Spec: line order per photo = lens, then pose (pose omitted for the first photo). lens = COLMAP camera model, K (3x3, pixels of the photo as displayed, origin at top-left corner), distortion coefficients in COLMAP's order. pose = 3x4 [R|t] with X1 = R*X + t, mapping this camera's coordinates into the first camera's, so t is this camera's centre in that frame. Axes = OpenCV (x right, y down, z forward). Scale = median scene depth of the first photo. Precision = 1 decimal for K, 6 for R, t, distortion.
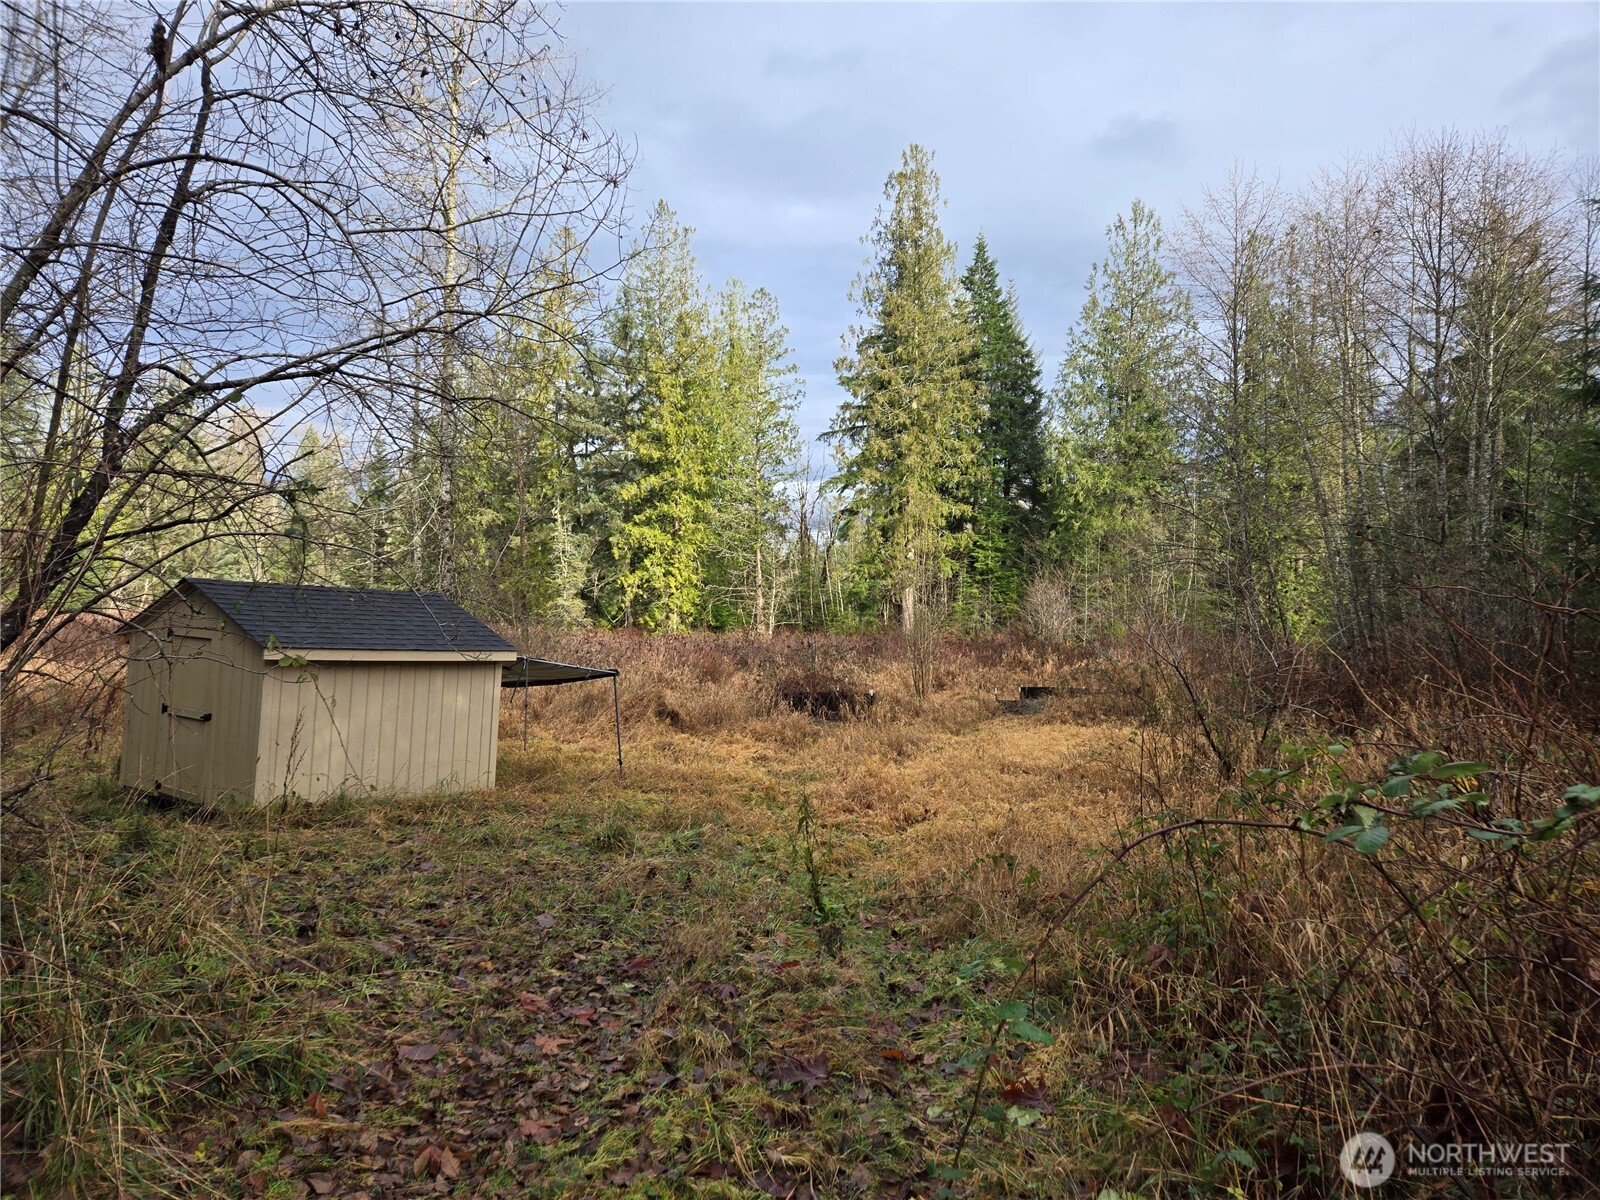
lens RADIAL K [[1053.6, 0, 807.3], [0, 1053.6, 598.2], [0, 0, 1]] dist [0.068607, -0.061052]
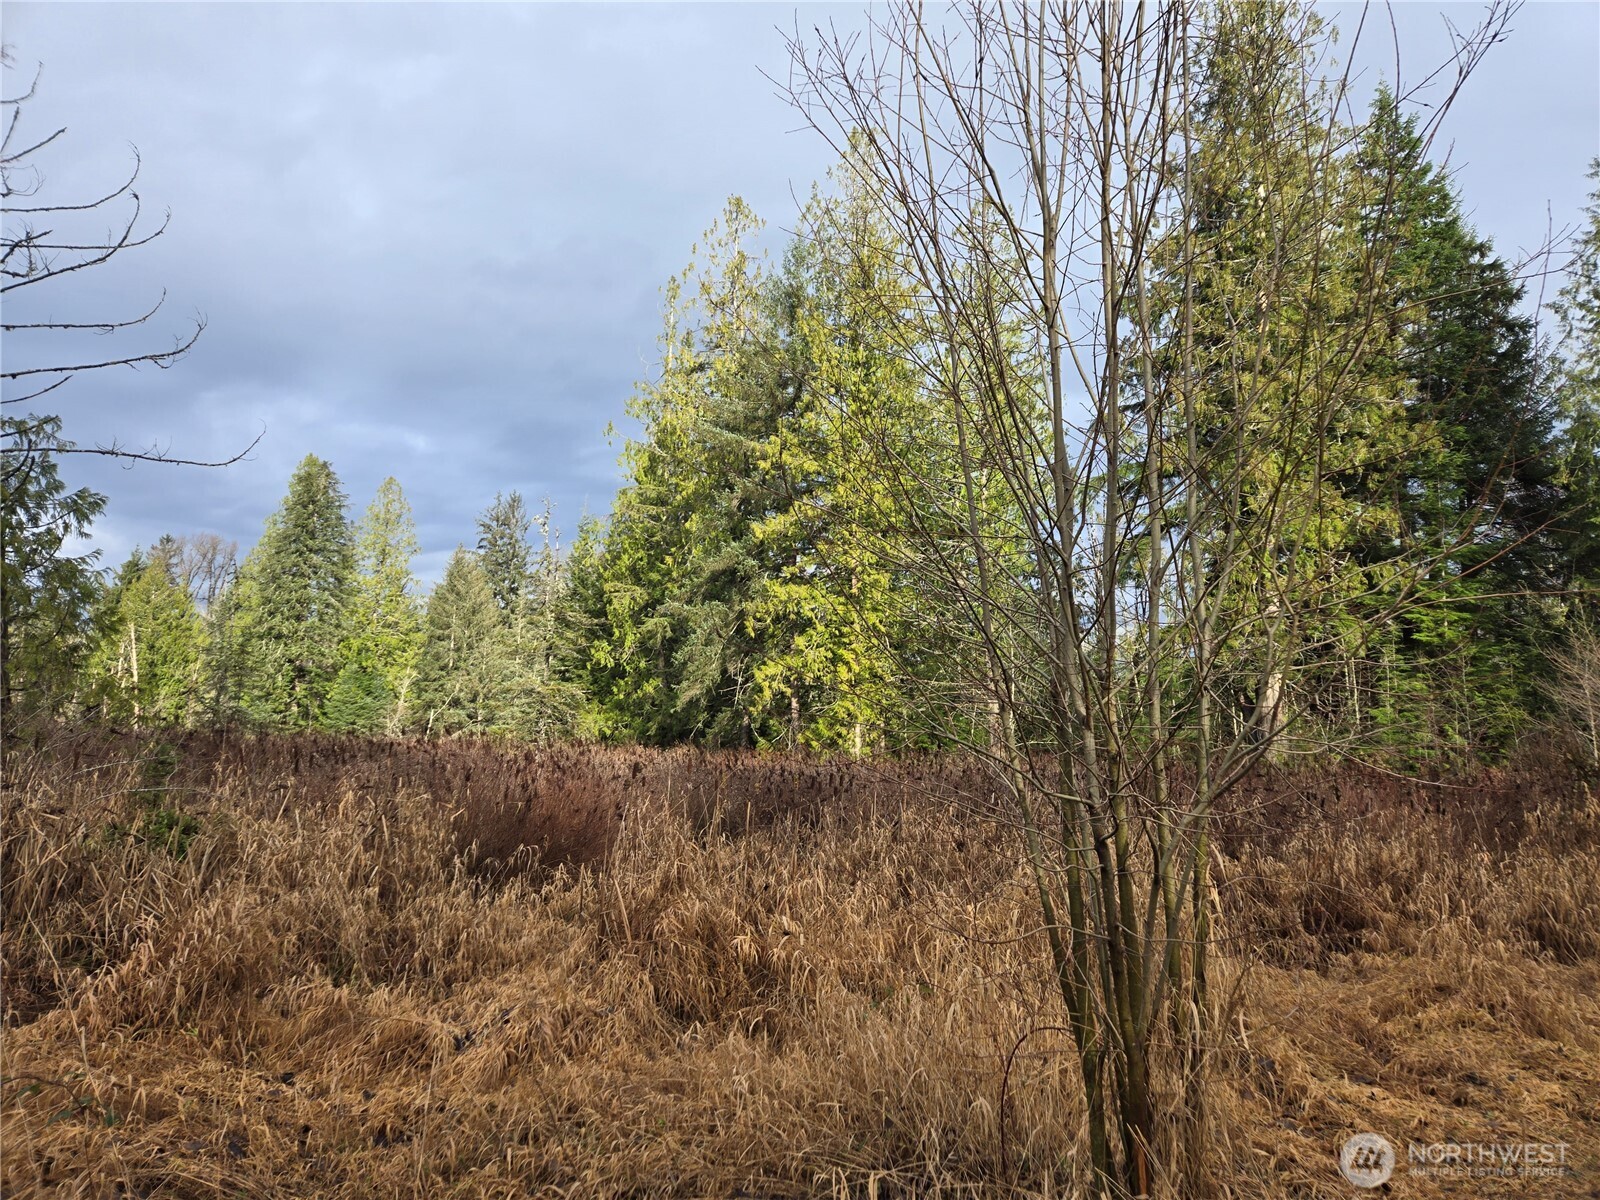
lens RADIAL K [[1053.6, 0, 807.3], [0, 1053.6, 598.2], [0, 0, 1]] dist [0.068607, -0.061052]
pose [[0.940089, -0.042970, -0.338209, 0.059488], [-0.002935, 0.990969, -0.134061, 0.023057], [0.340915, 0.127022, 0.931473, 0.424035]]
